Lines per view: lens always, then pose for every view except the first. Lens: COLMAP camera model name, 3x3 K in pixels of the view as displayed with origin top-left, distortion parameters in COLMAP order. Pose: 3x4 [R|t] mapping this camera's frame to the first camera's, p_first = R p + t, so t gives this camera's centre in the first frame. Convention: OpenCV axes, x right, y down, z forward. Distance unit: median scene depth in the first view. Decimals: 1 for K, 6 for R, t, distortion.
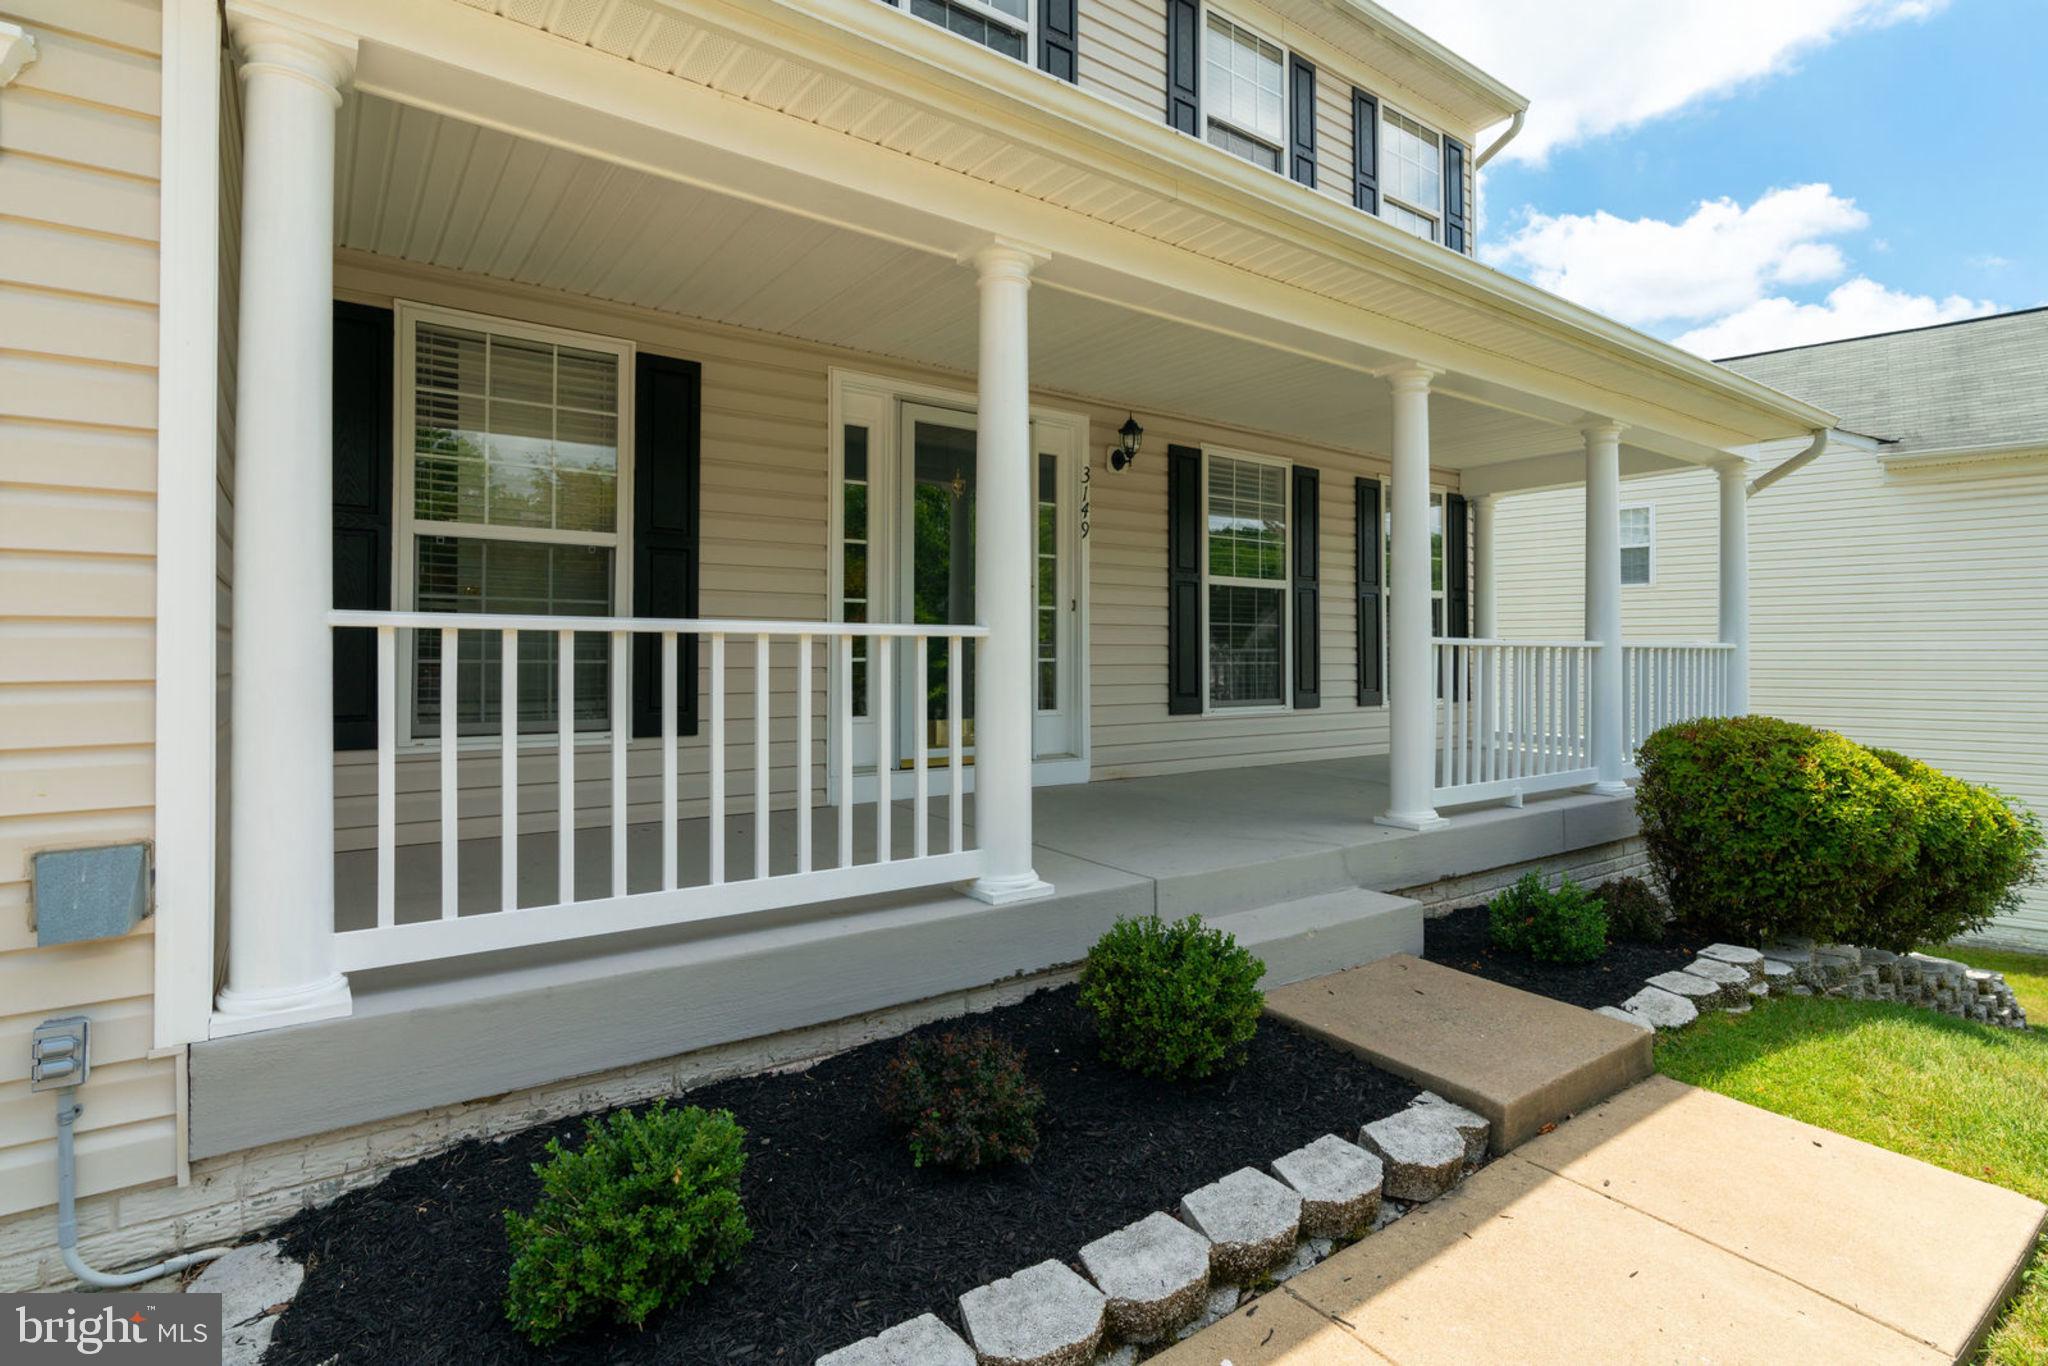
lens RADIAL K [[987.5, 0, 1041.3], [0, 987.5, 640.8], [0, 0, 1]] dist [0.002080, 0.000844]
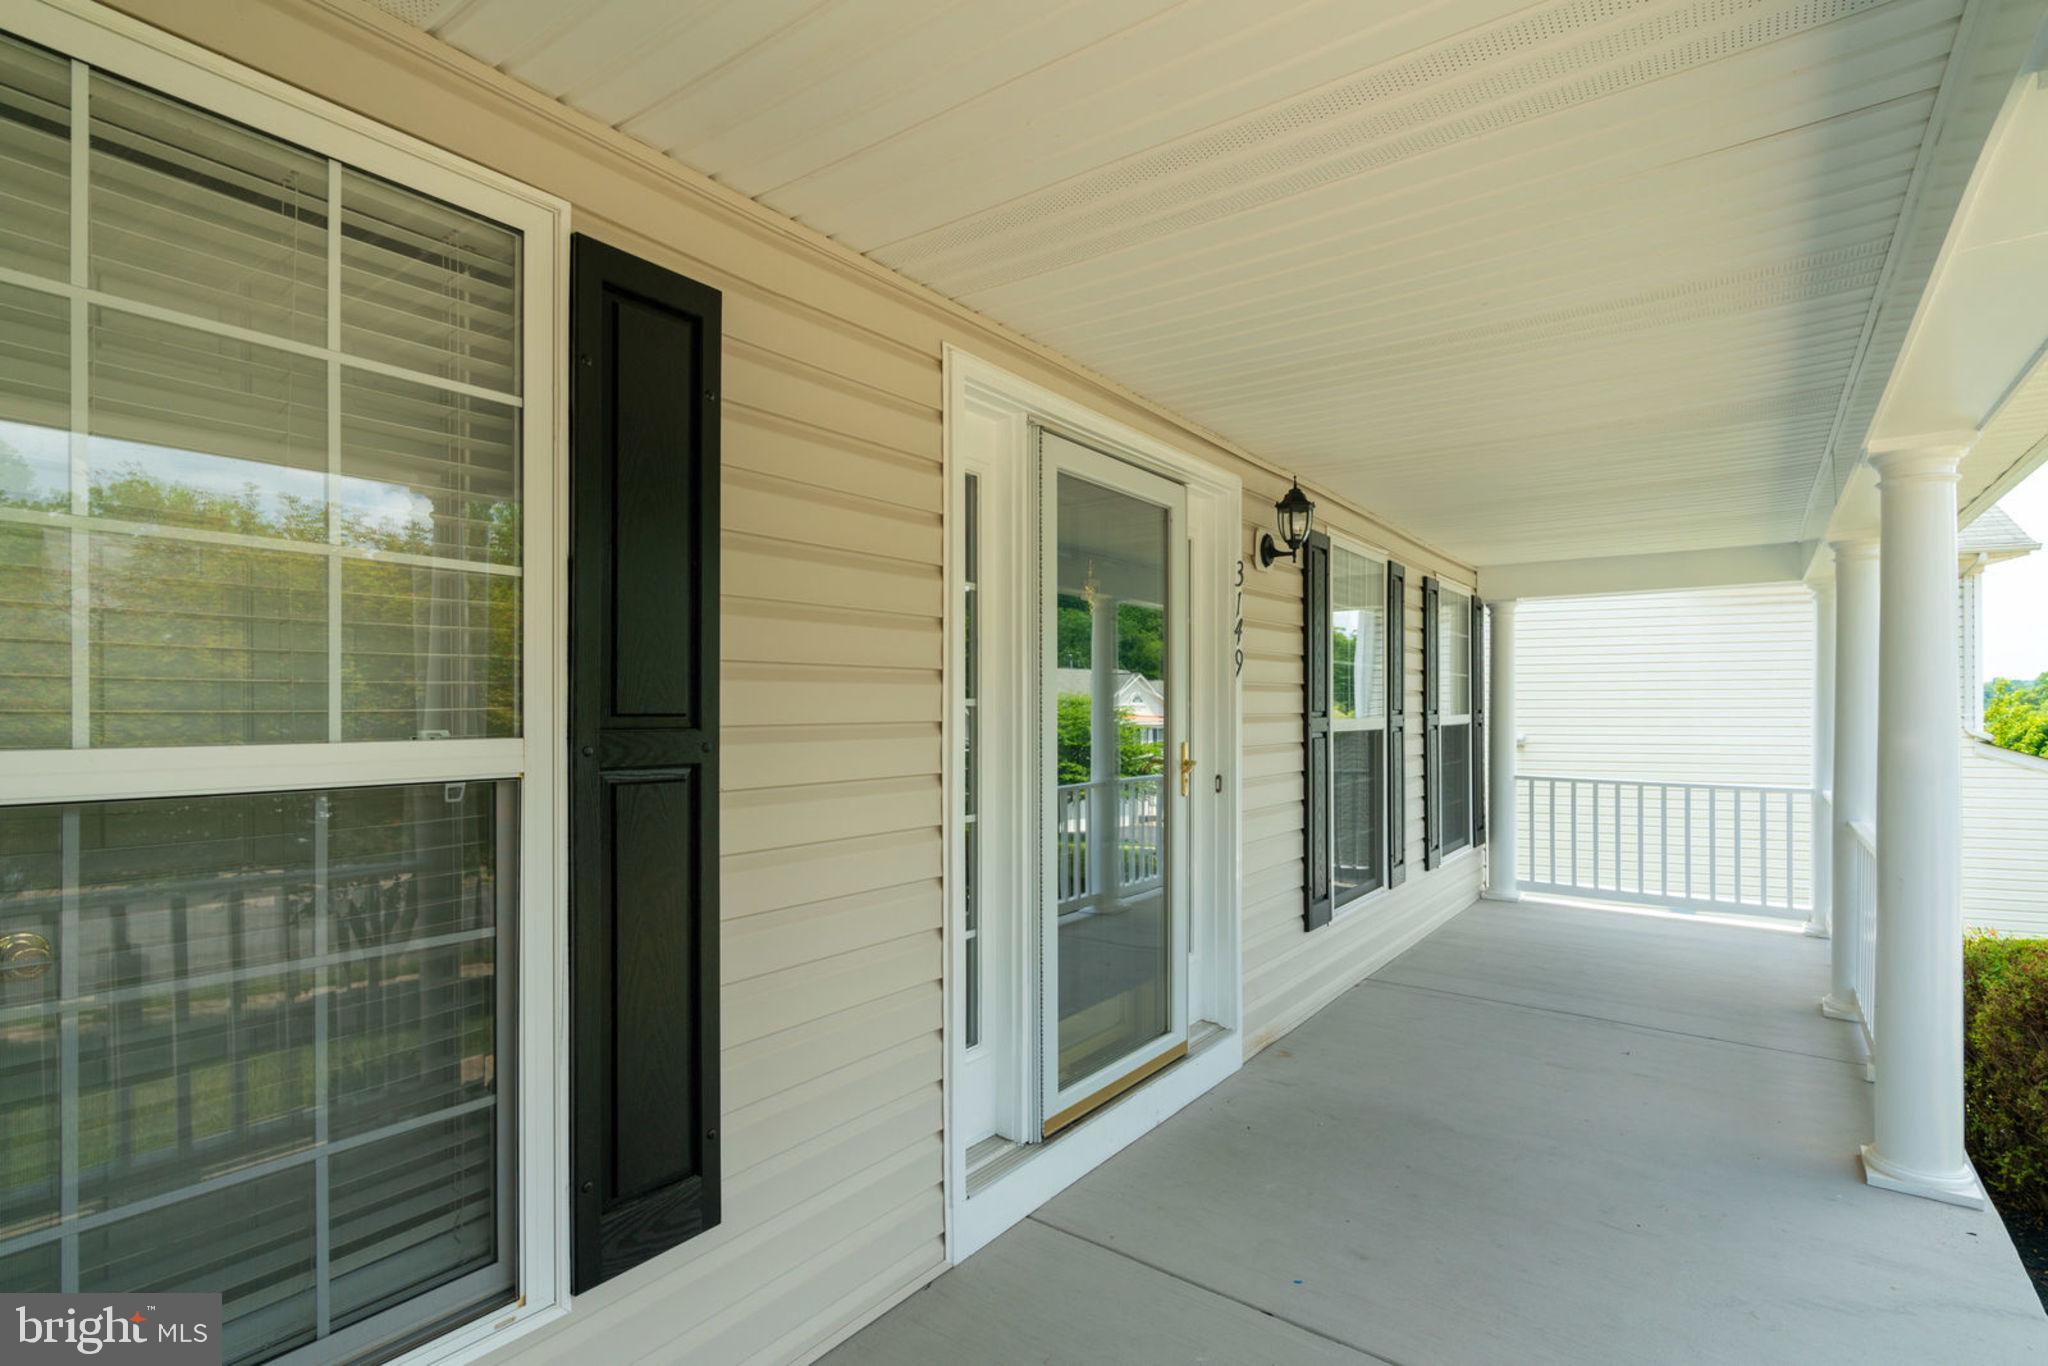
lens RADIAL K [[987.5, 0, 1025.9], [0, 987.5, 697.6], [0, 0, 1]] dist [0.002080, 0.000844]
pose [[0.947763, -0.002535, 0.318965, -0.354342], [0.000718, 0.999983, 0.005813, -0.119327], [-0.318974, -0.005280, 0.947749, 0.579980]]
